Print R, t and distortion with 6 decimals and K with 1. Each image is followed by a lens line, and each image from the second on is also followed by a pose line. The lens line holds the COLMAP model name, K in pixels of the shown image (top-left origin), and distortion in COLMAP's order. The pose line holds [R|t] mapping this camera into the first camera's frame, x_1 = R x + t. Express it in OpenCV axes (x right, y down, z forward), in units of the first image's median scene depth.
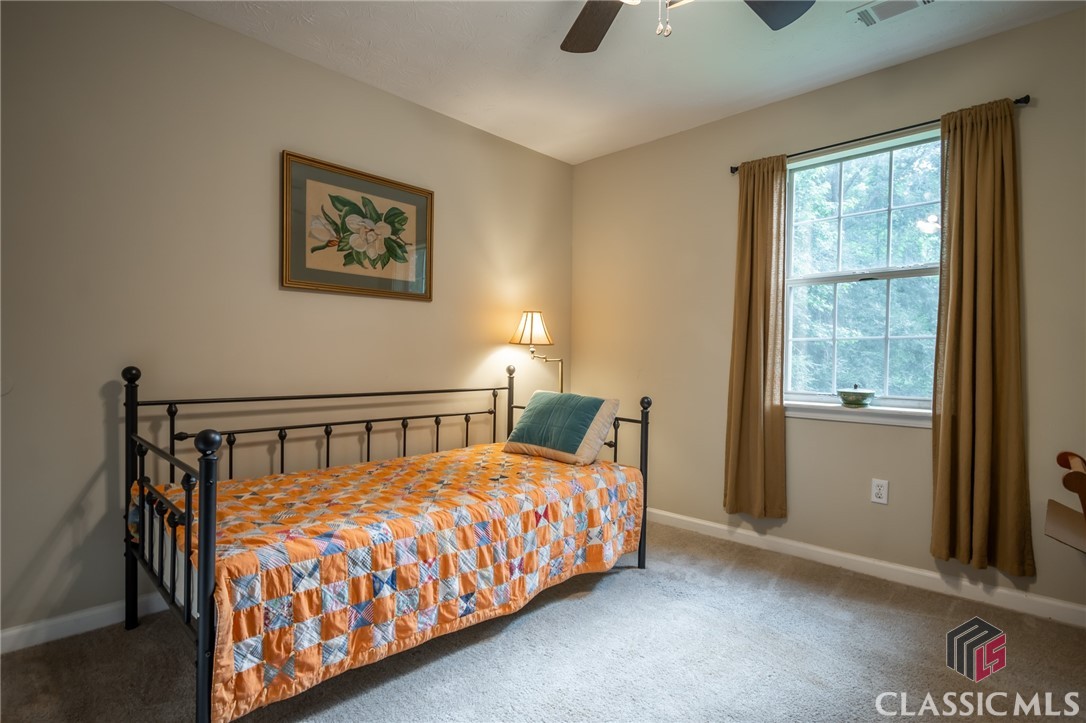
lens RADIAL K [[553.5, 0, 549.5], [0, 553.5, 362.2], [0, 0, 1]] dist [0.003164, 0.000711]
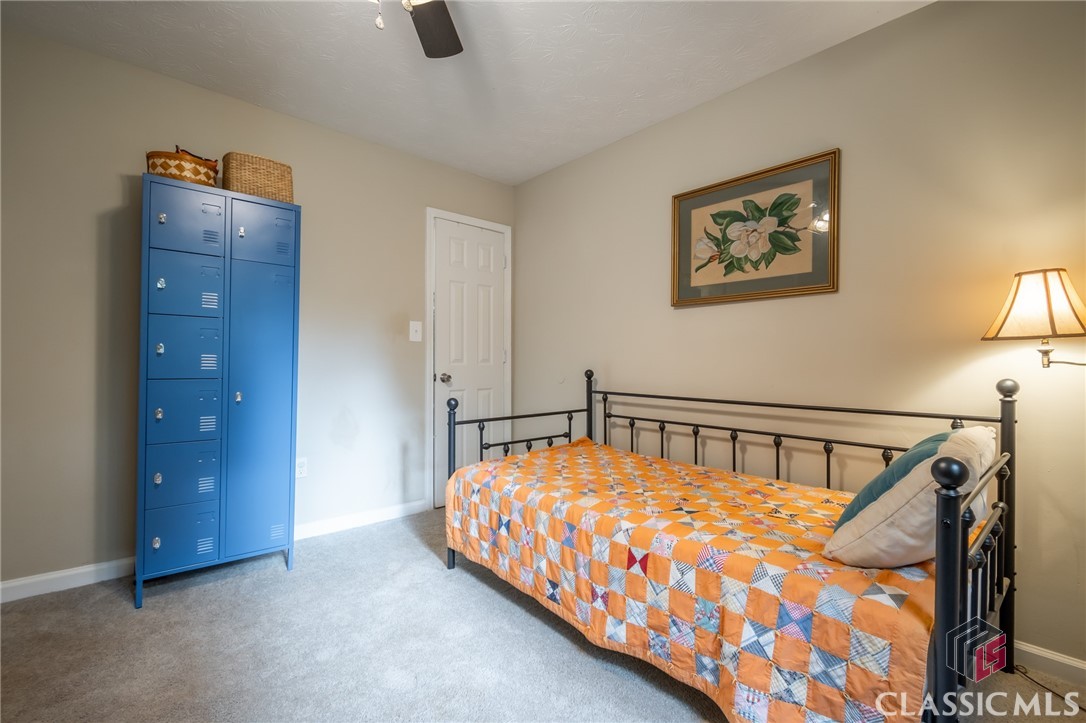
lens RADIAL K [[491.9, 0, 552.0], [0, 491.9, 361.2], [0, 0, 1]] dist [0.004928, -0.000158]
pose [[-0.096015, -0.013344, -0.995290, 0.619172], [-0.015686, 0.999806, -0.011891, 0.001364], [0.995256, 0.014471, -0.096206, 0.828737]]
